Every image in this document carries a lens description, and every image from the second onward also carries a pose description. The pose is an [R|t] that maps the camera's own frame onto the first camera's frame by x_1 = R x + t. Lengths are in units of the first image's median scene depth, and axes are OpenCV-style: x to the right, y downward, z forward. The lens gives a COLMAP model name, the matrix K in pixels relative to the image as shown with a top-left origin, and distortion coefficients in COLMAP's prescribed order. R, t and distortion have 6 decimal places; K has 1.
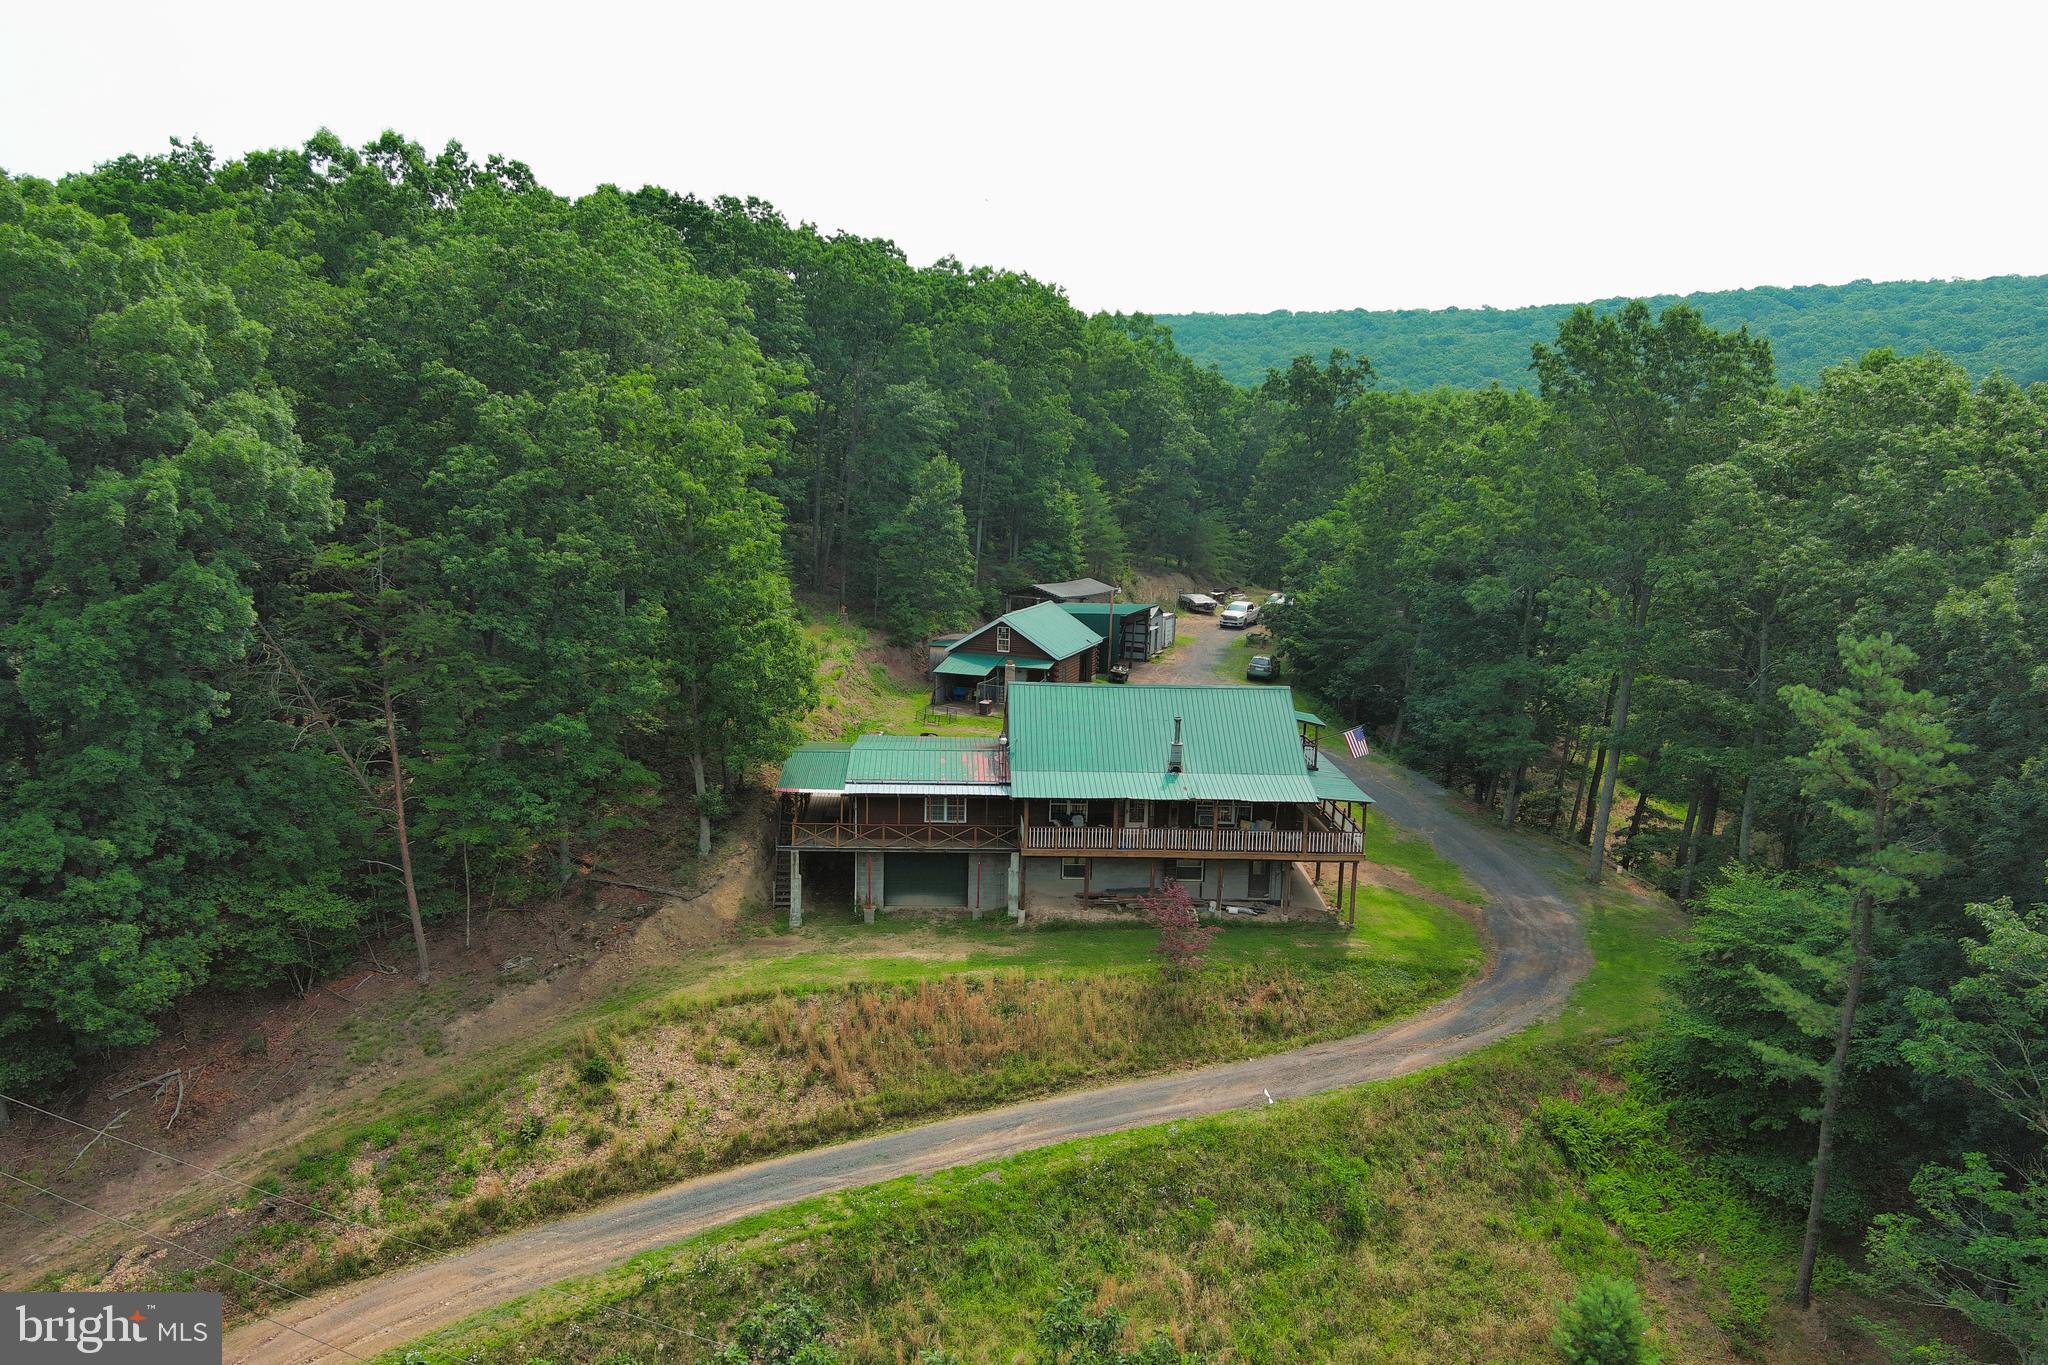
lens RADIAL K [[1603.7, 0, 1023.2], [0, 1603.7, 680.1], [0, 0, 1]] dist [0.036141, -0.038994]
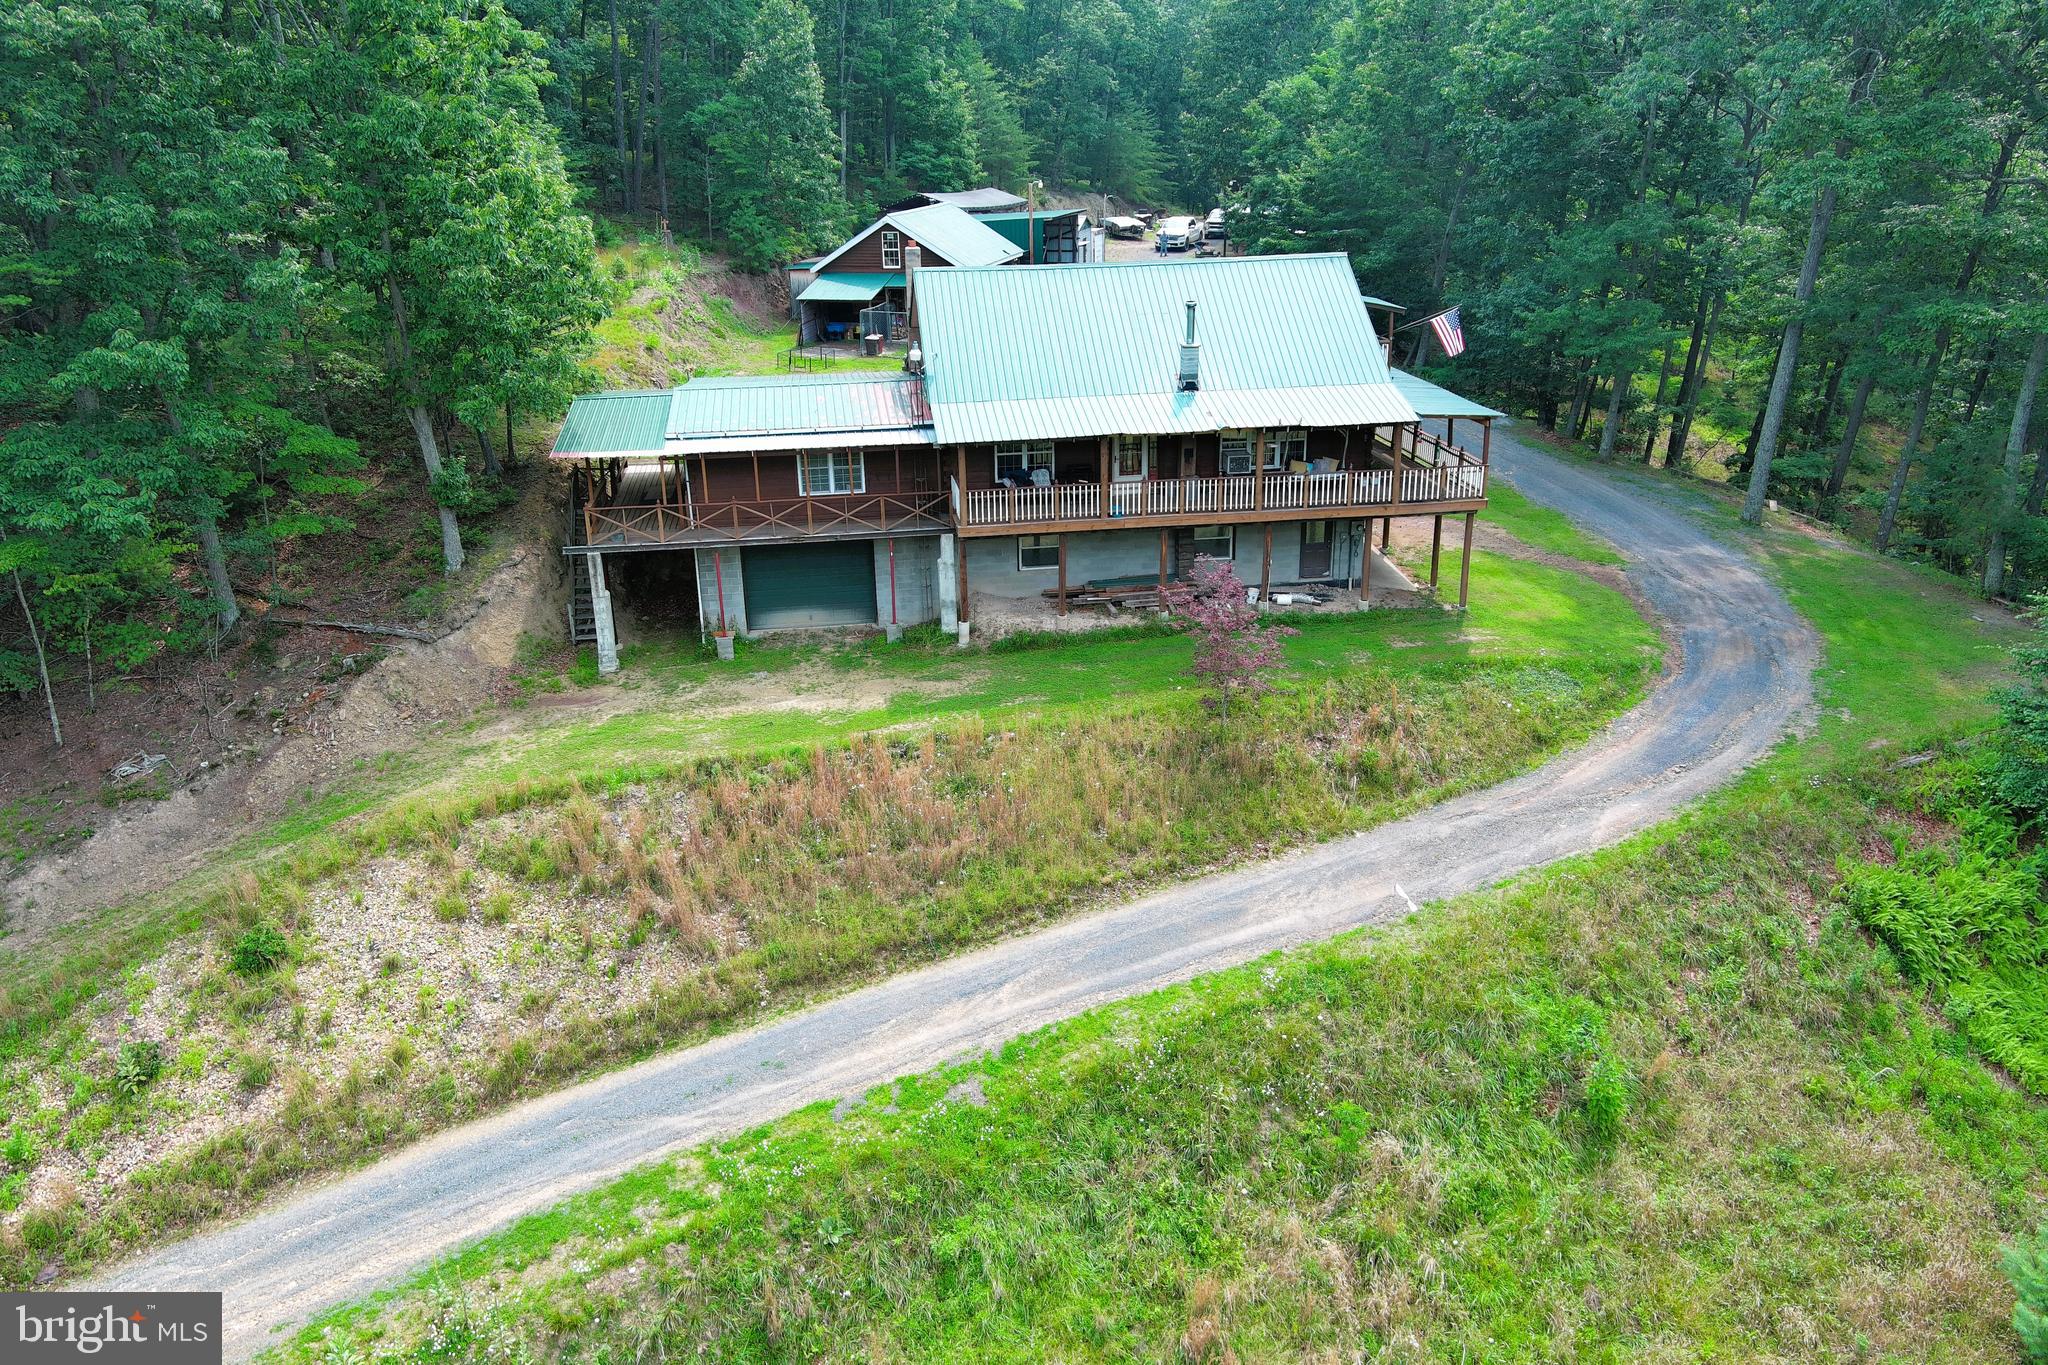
lens RADIAL K [[1603.7, 0, 1025.6], [0, 1603.7, 700.1], [0, 0, 1]] dist [0.036141, -0.038994]
pose [[0.995209, -0.072988, 0.065050, -0.023428], [0.058857, 0.978536, 0.197493, 0.056434], [-0.078068, -0.192718, 0.978144, 0.421488]]
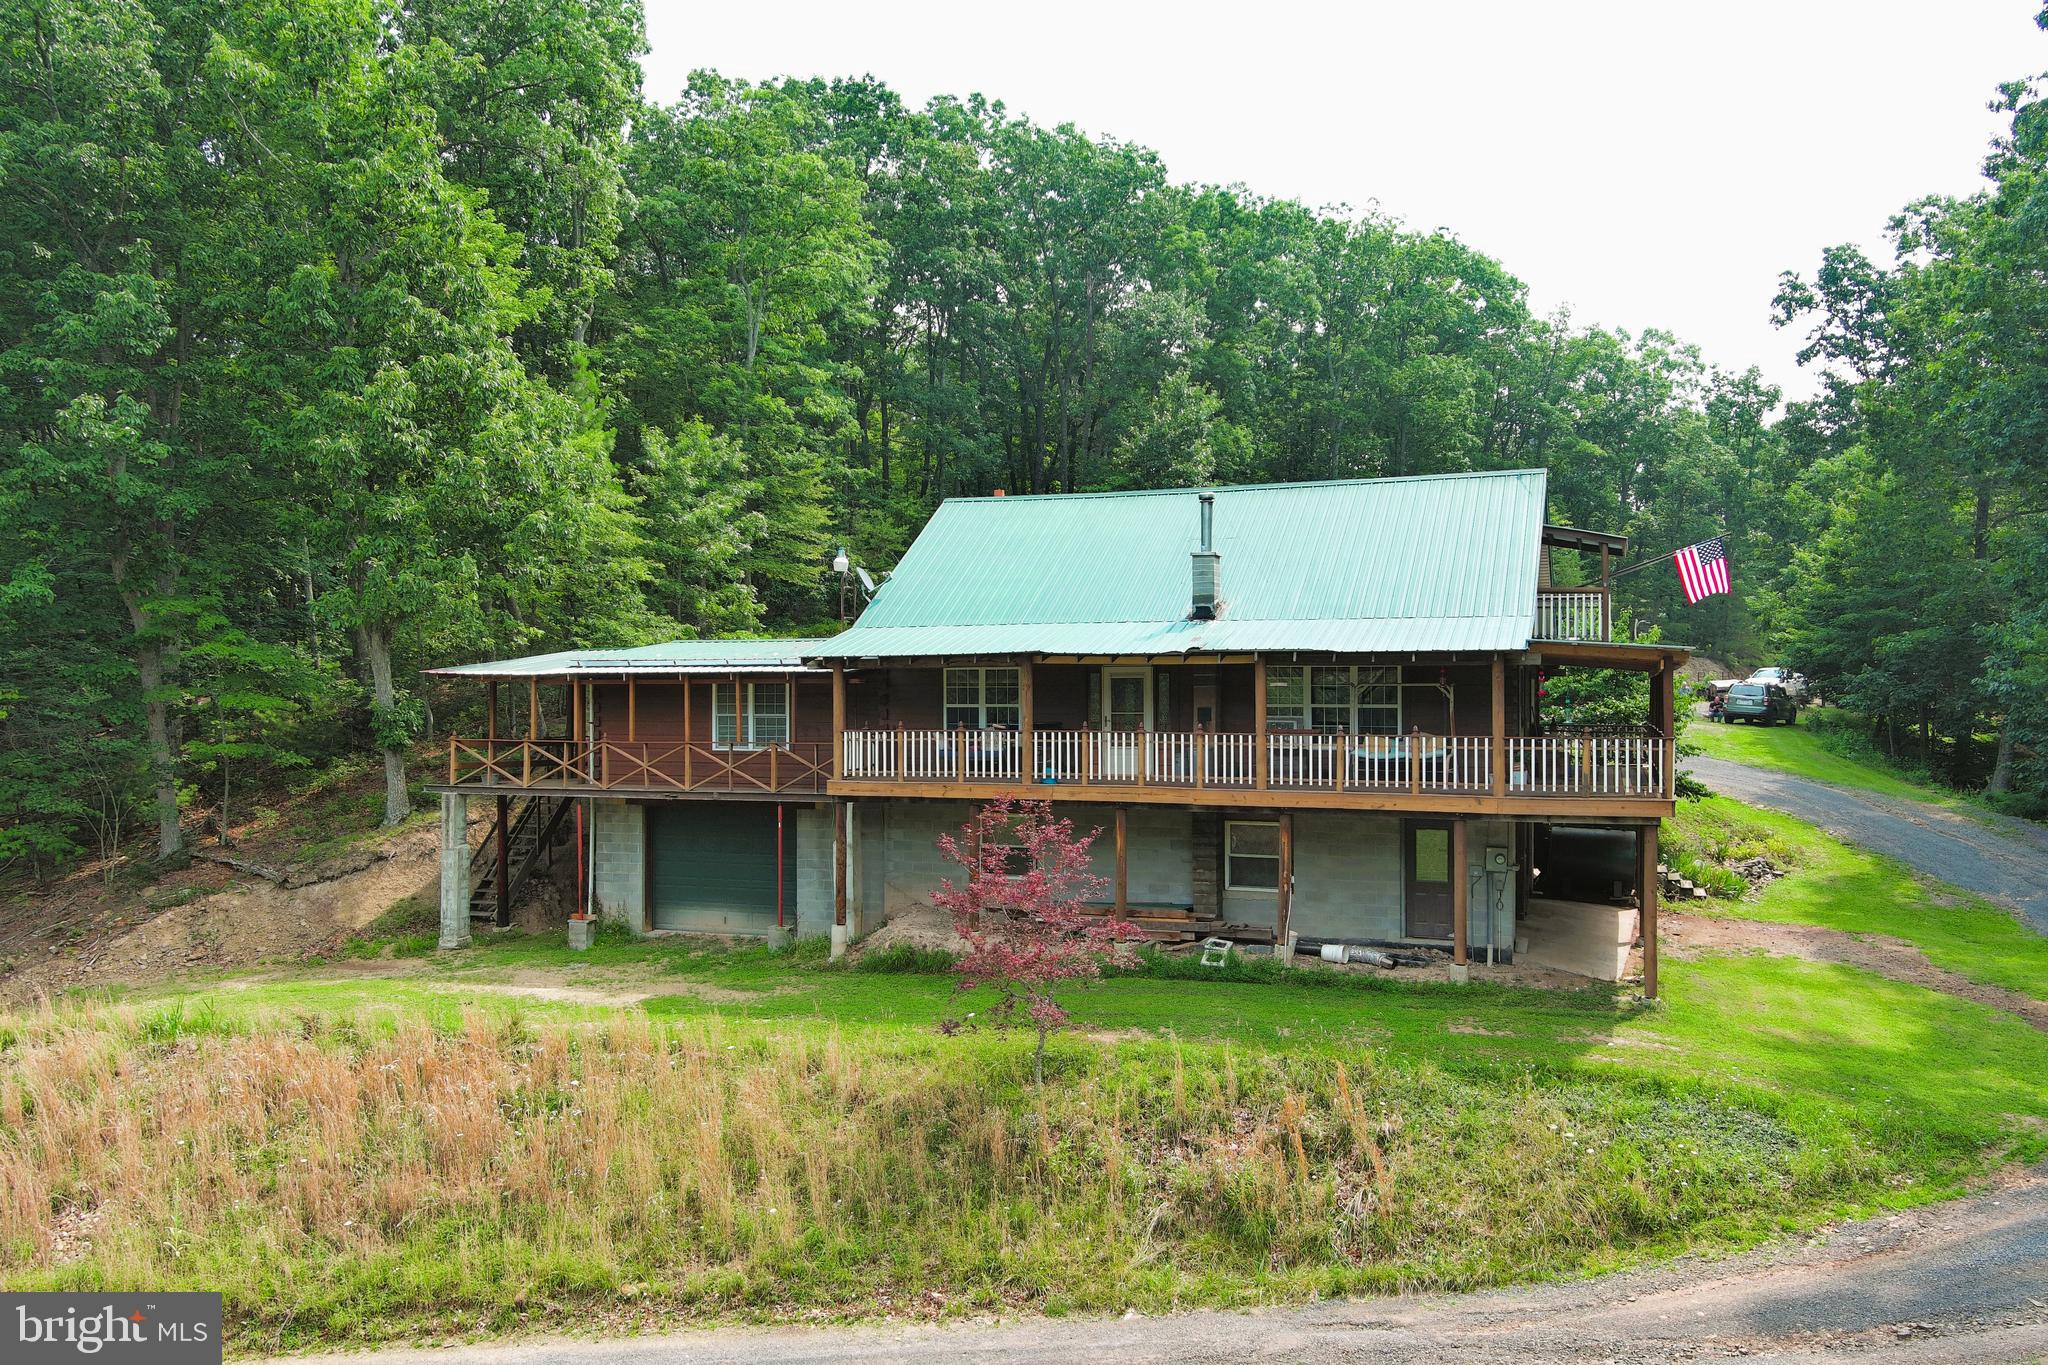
lens RADIAL K [[1603.7, 0, 1013.1], [0, 1603.7, 675.7], [0, 0, 1]] dist [0.036141, -0.038994]
pose [[0.919551, -0.028380, -0.391944, 0.252454], [-0.038949, 0.985895, -0.162767, 0.168698], [0.391035, 0.164938, 0.905476, 0.700904]]
